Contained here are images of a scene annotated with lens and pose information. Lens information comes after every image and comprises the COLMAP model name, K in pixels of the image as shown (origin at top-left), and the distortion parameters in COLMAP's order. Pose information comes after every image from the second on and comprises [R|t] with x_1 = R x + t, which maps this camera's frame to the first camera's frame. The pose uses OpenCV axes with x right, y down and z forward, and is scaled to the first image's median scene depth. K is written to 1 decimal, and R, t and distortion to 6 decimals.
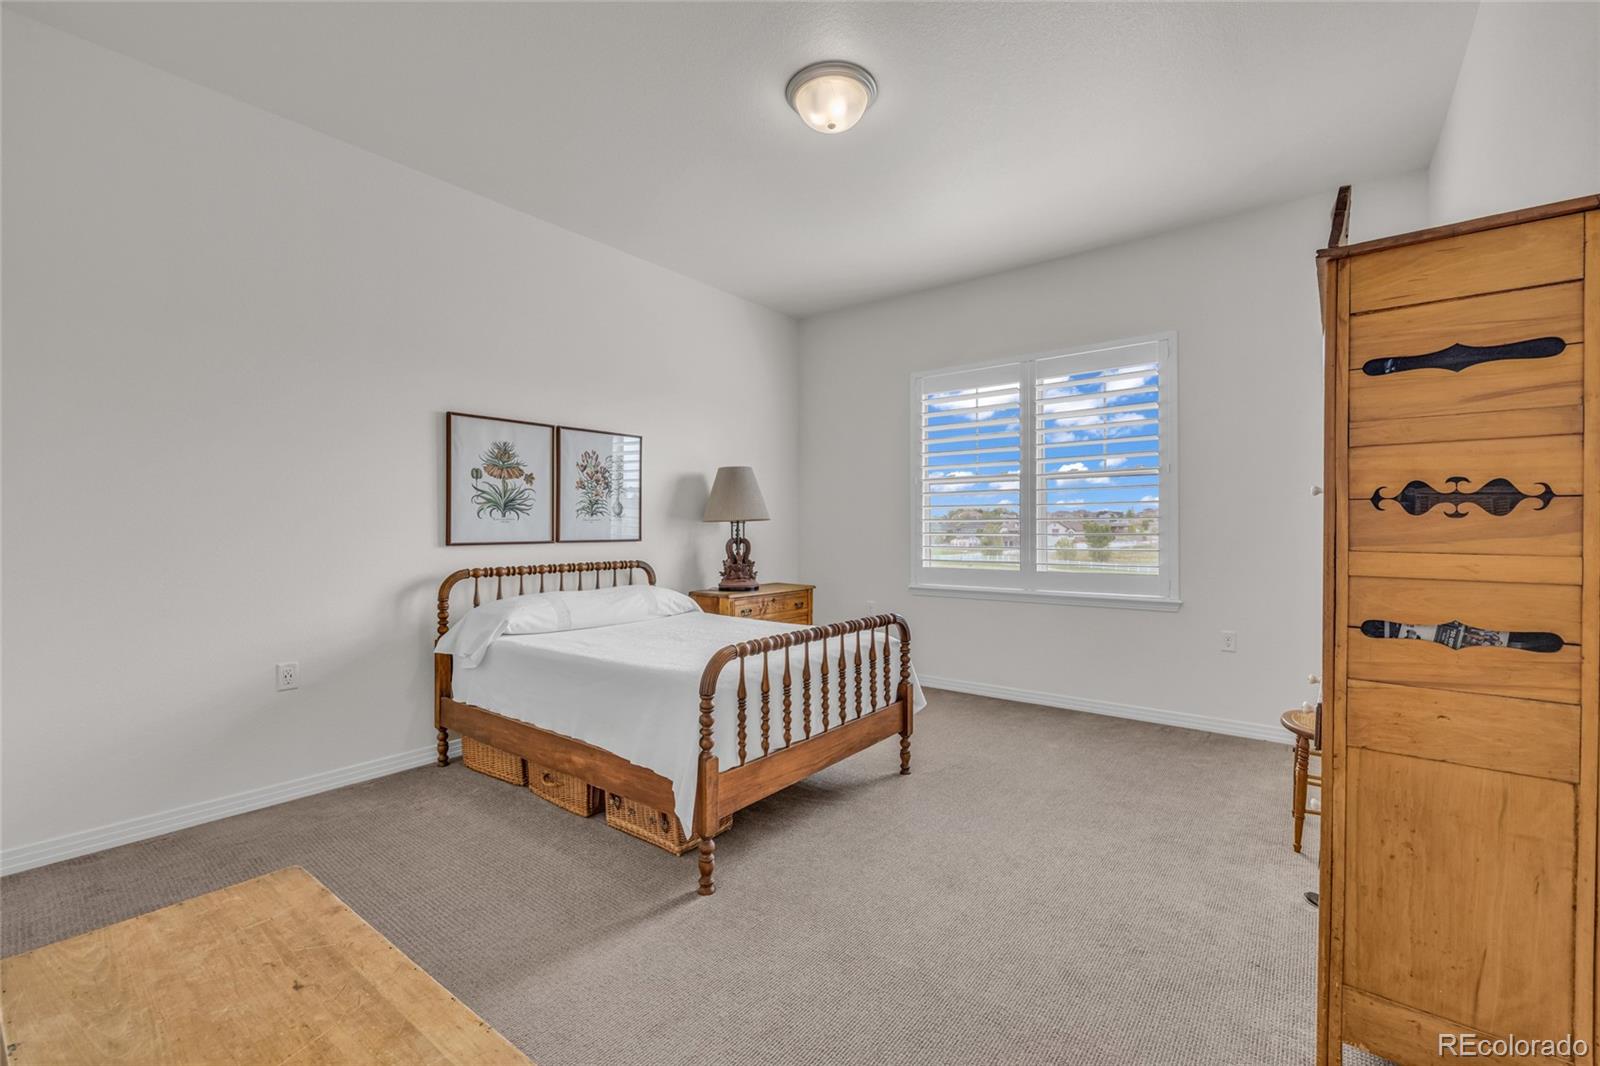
lens RADIAL K [[668.1, 0, 807.0], [0, 668.1, 529.7], [0, 0, 1]] dist [0.001710, 0.000373]
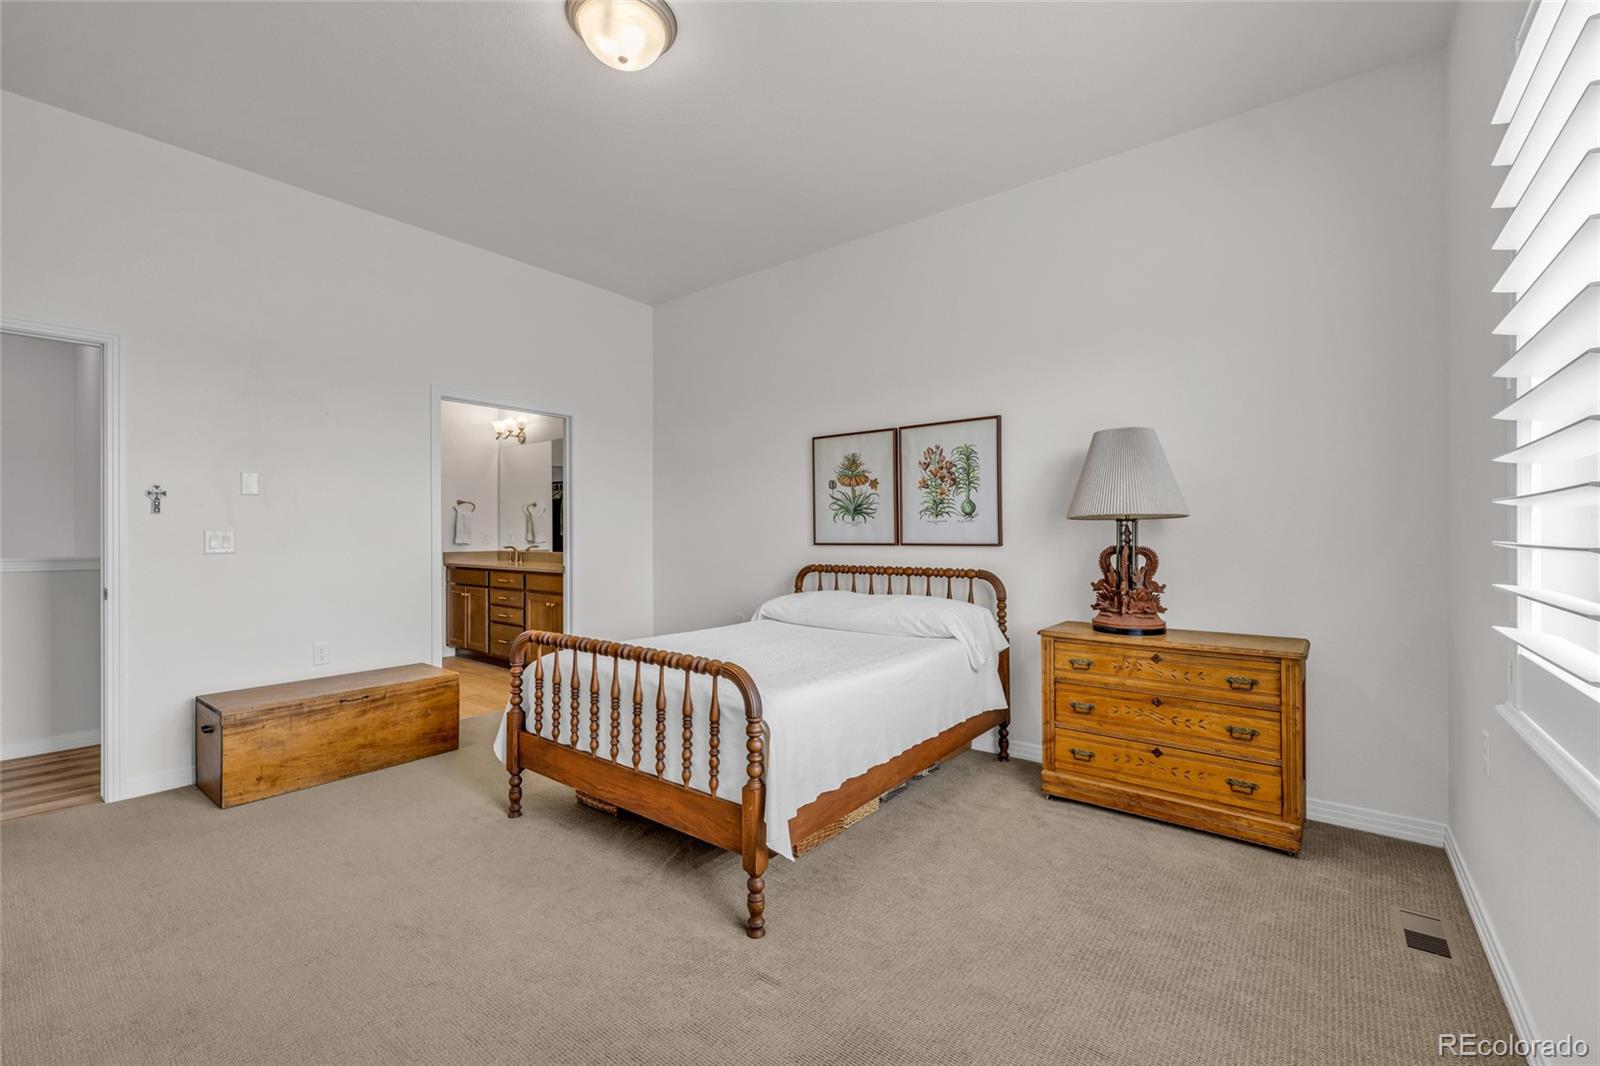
lens RADIAL K [[668.1, 0, 807.0], [0, 668.1, 529.7], [0, 0, 1]] dist [0.001710, 0.000373]
pose [[0.004678, -0.004036, -0.999981, 0.634996], [0.000983, 0.999991, -0.004031, 0.000323], [0.999989, -0.000964, 0.004682, 0.881801]]
